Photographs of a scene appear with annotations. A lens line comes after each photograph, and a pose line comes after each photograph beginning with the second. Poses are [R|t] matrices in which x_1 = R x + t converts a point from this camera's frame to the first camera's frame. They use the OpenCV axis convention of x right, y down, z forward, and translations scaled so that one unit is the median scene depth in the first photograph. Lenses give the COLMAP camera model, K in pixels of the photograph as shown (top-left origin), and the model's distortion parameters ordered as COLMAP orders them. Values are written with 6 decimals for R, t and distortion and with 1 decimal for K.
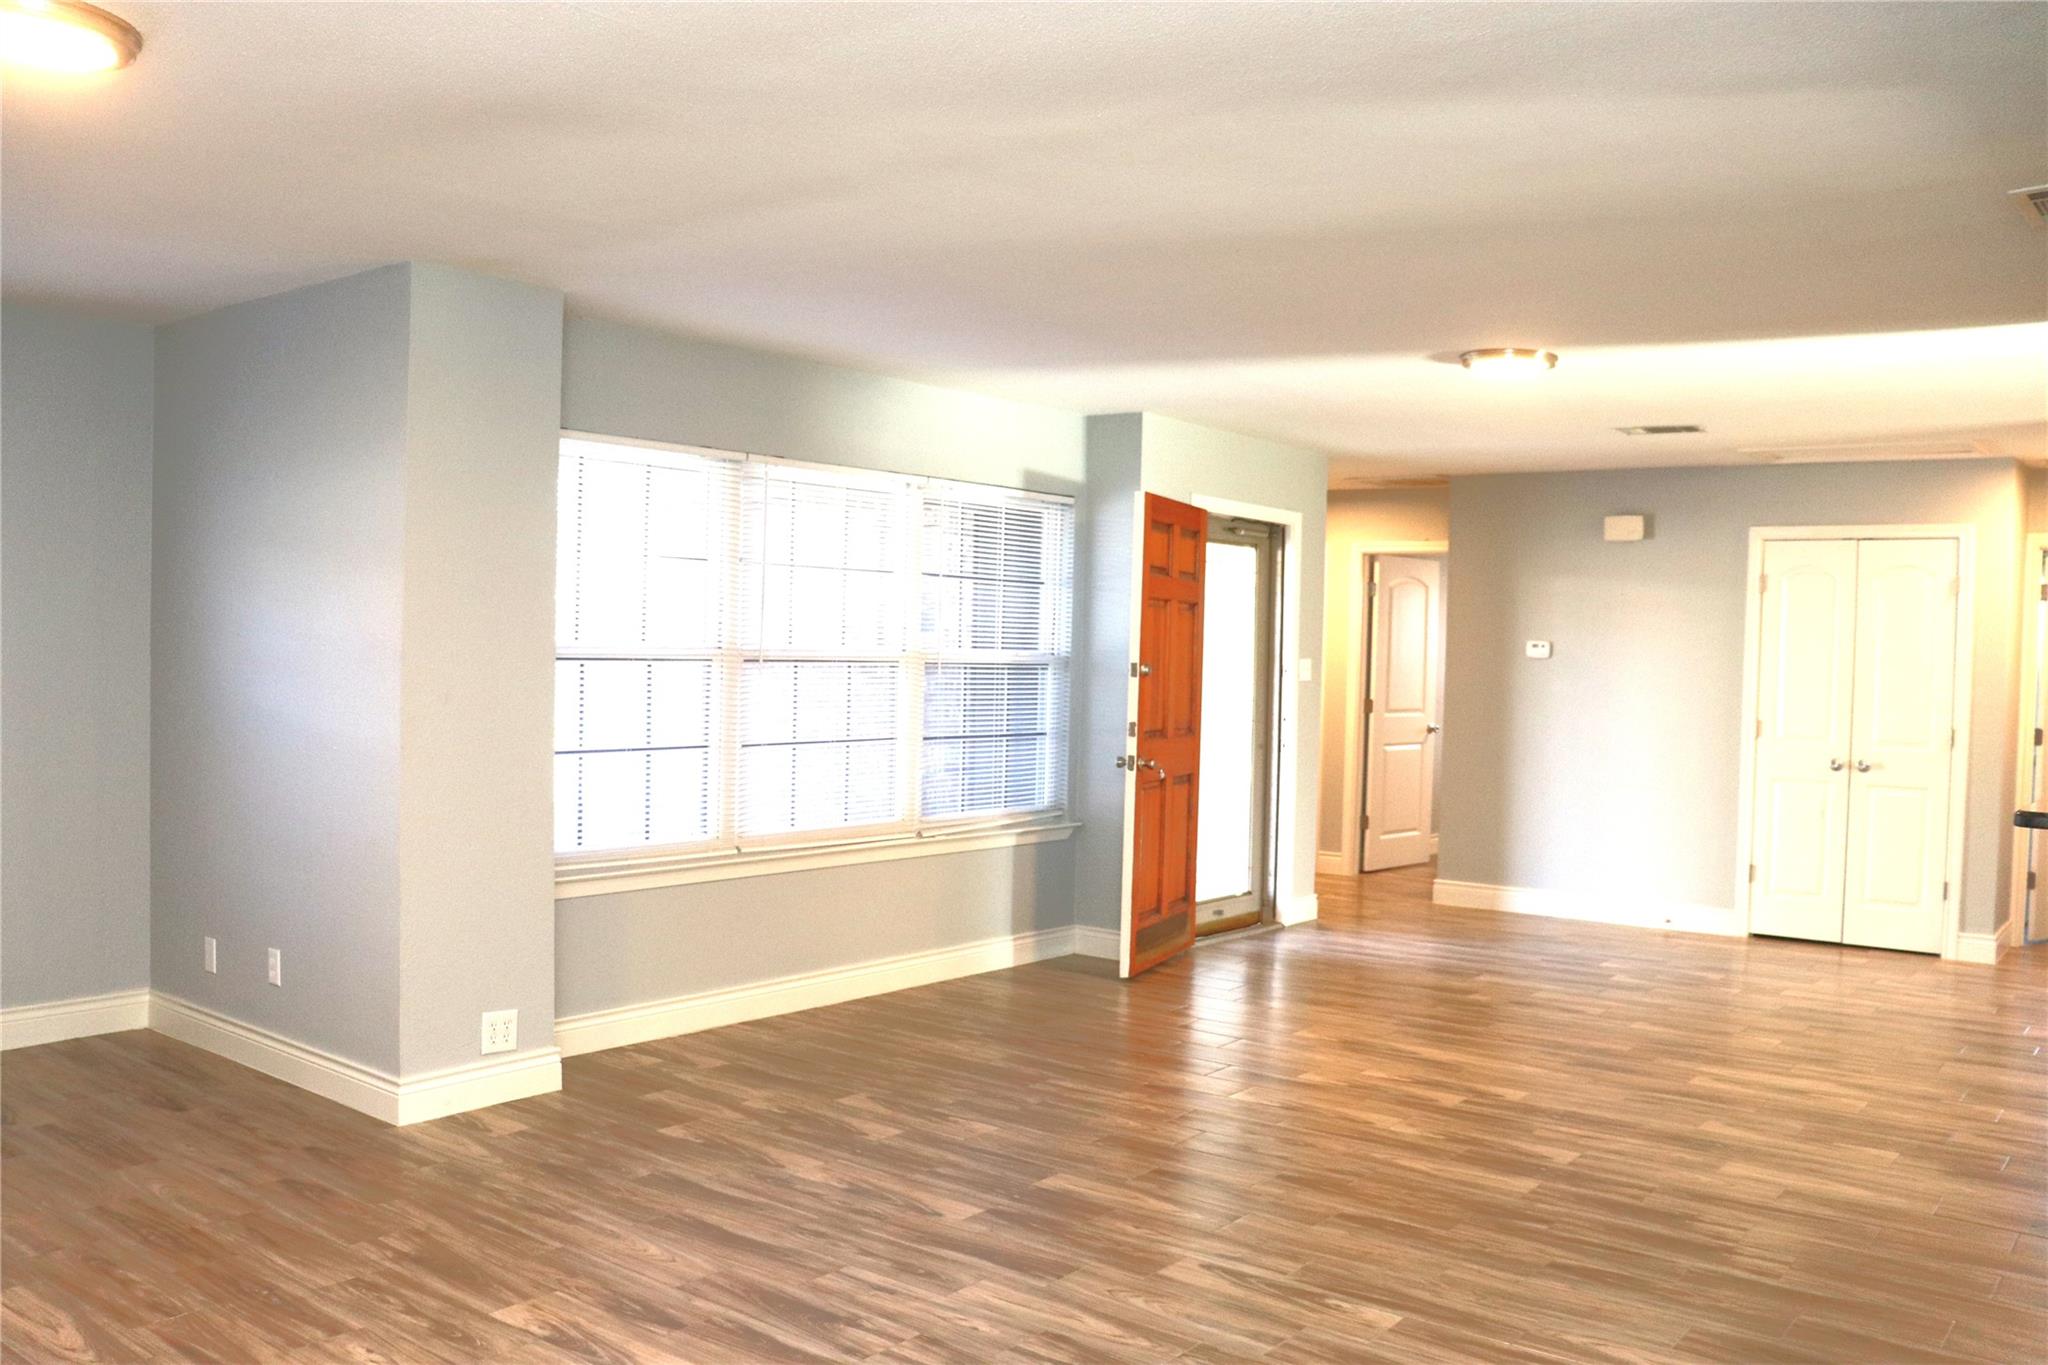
lens RADIAL K [[1699.5, 0, 1012.3], [0, 1699.5, 699.8], [0, 0, 1]] dist [-0.175479, 0.163560]
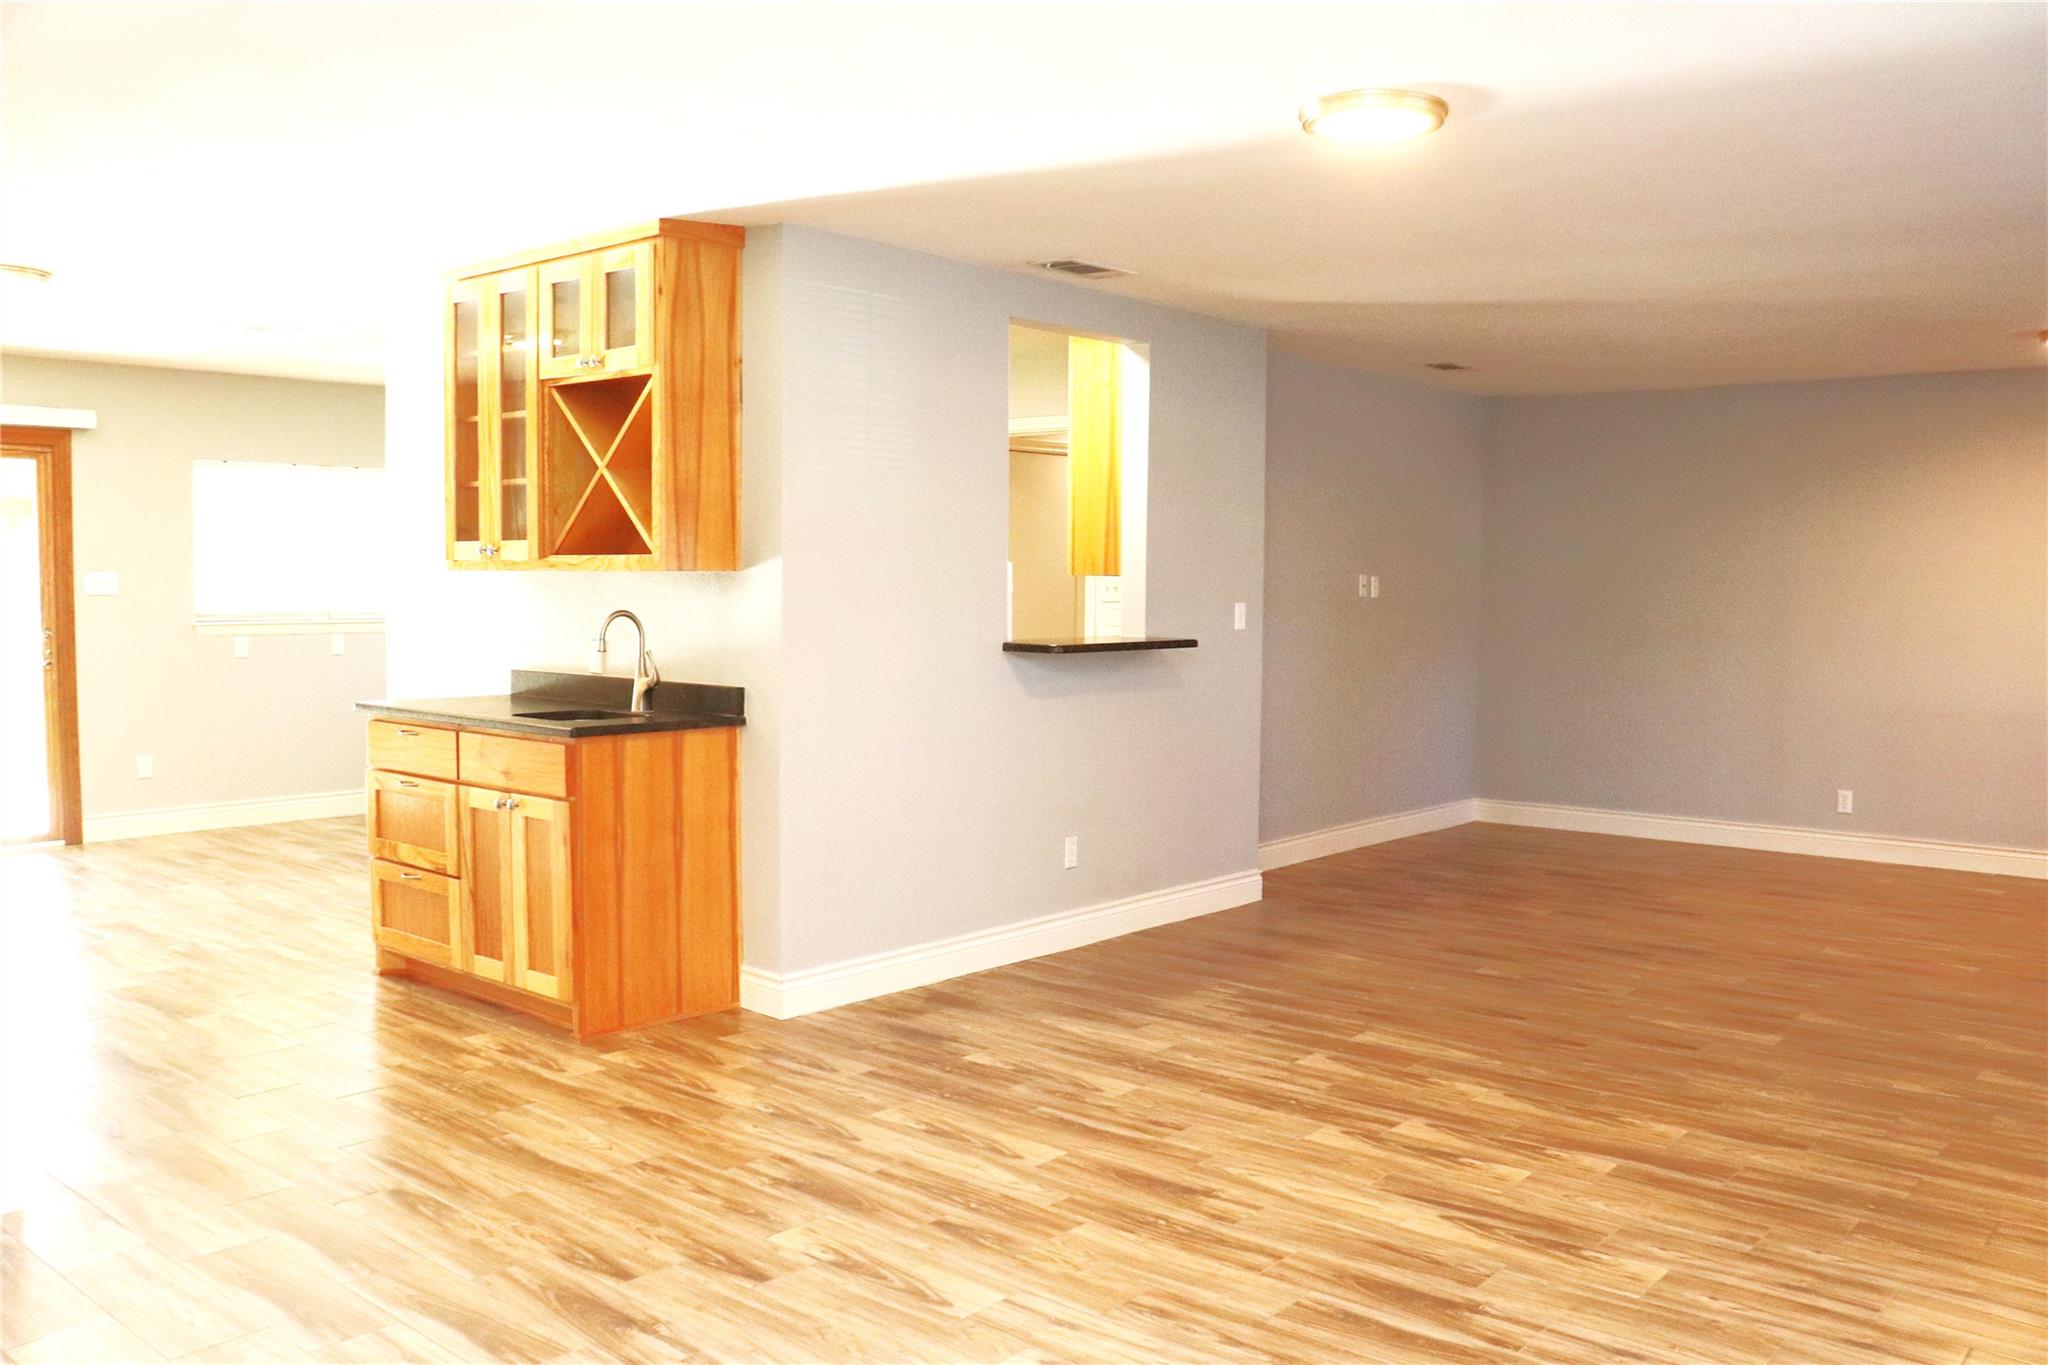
lens RADIAL K [[1707.3, 0, 1052.1], [0, 1707.3, 690.3], [0, 0, 1]] dist [-0.175501, 0.157530]
pose [[-0.999044, -0.039152, 0.019440, 0.262468], [-0.037067, 0.994498, 0.097974, -0.024841], [-0.023169, 0.097160, -0.994999, 1.094288]]
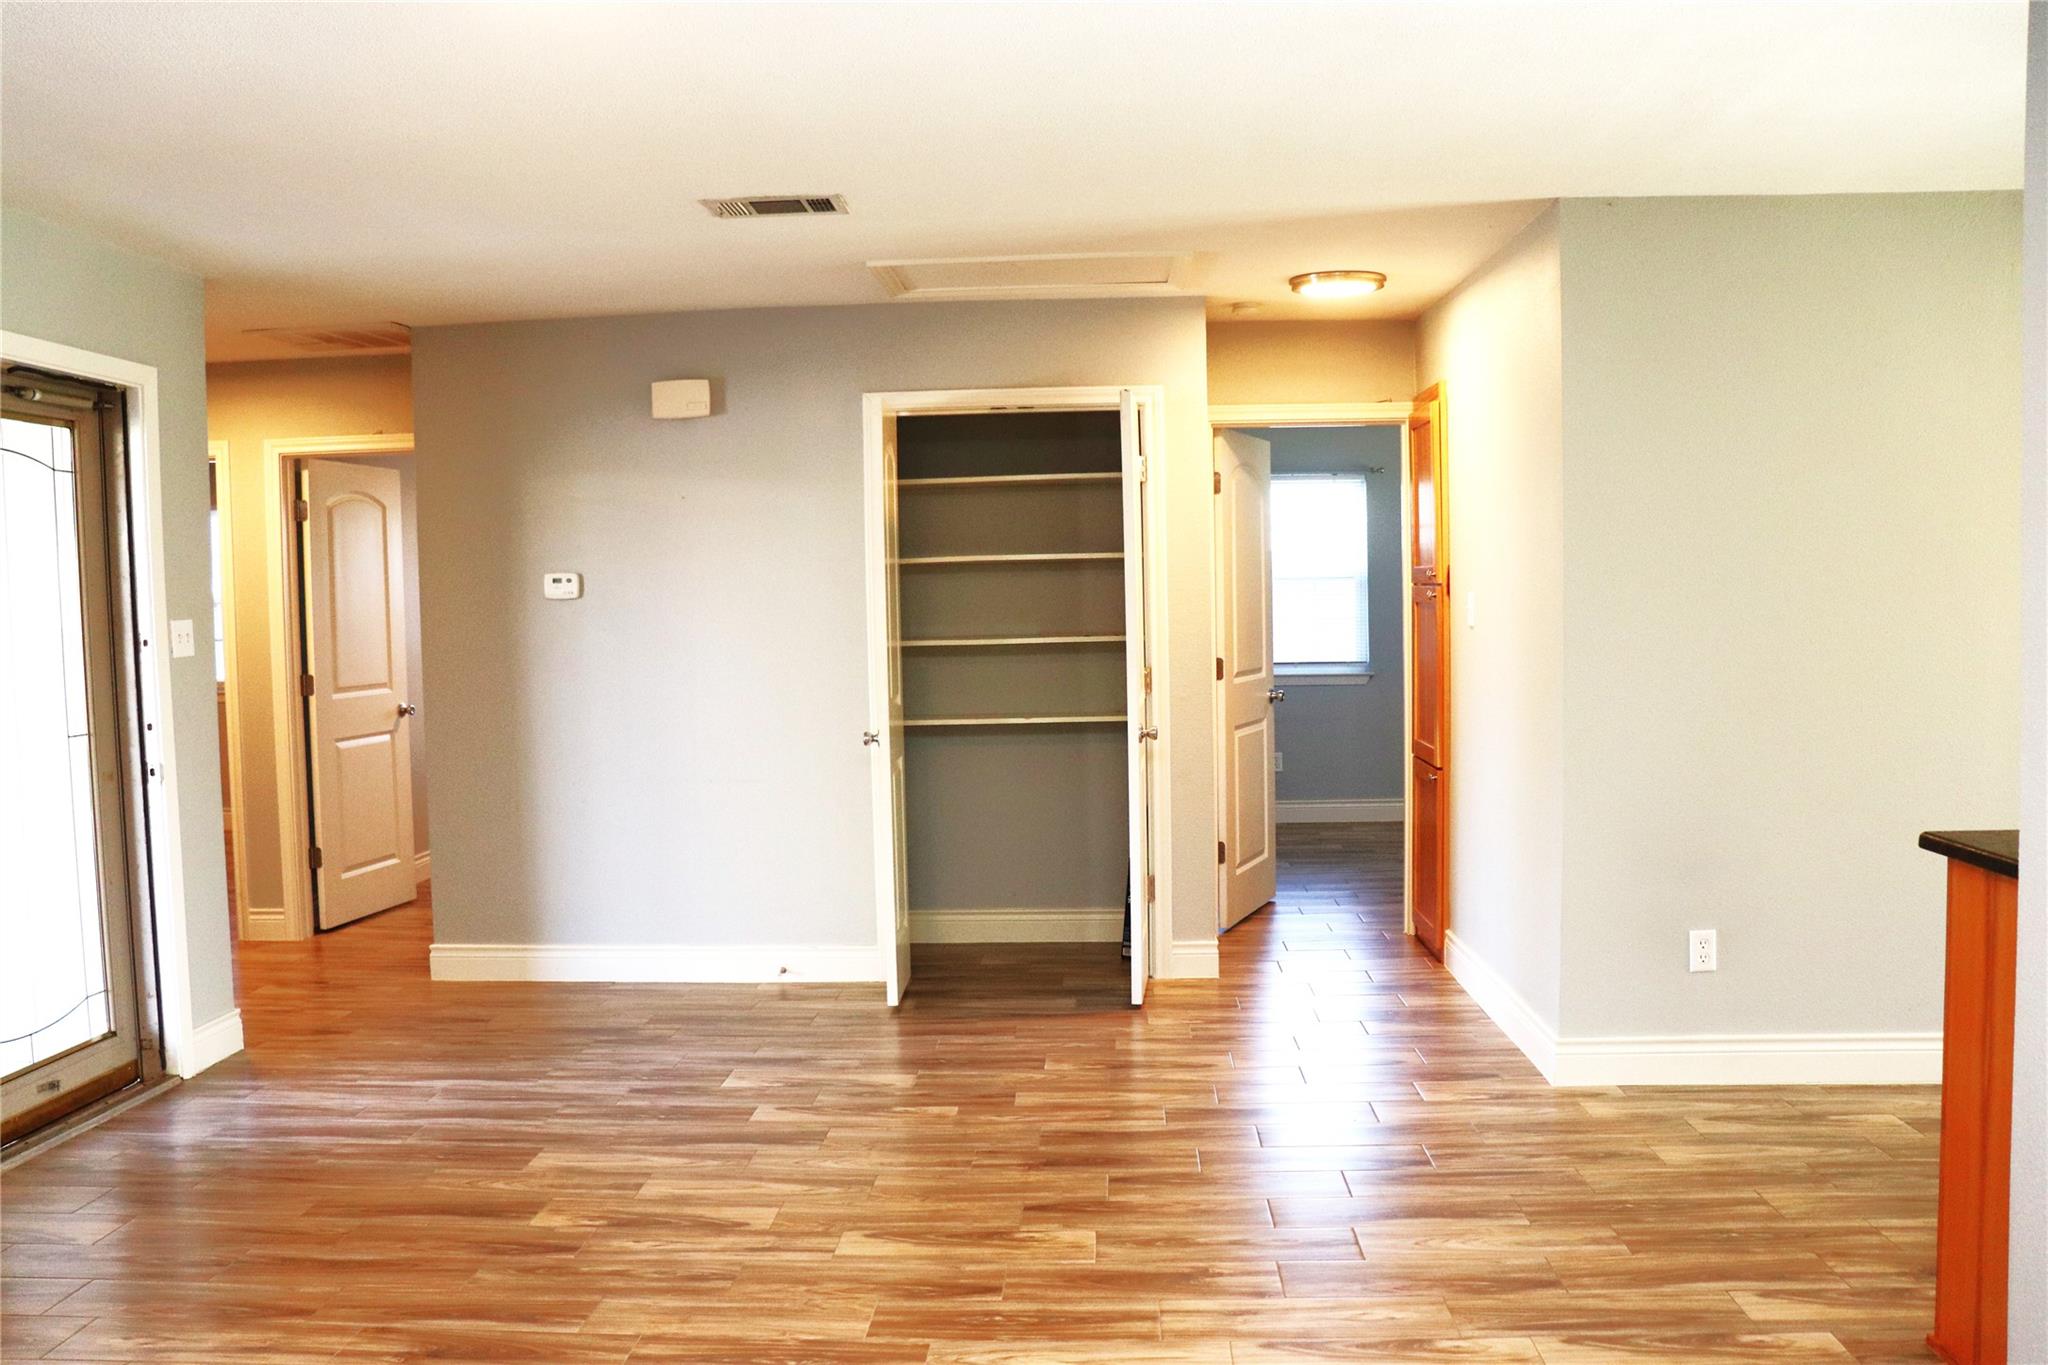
lens RADIAL K [[1699.5, 0, 1012.3], [0, 1699.5, 699.8], [0, 0, 1]] dist [-0.175479, 0.163560]
pose [[0.823272, -0.076426, 0.562479, 0.090129], [0.059489, 0.997055, 0.048403, -0.007185], [-0.564522, -0.006387, 0.825393, 0.375395]]
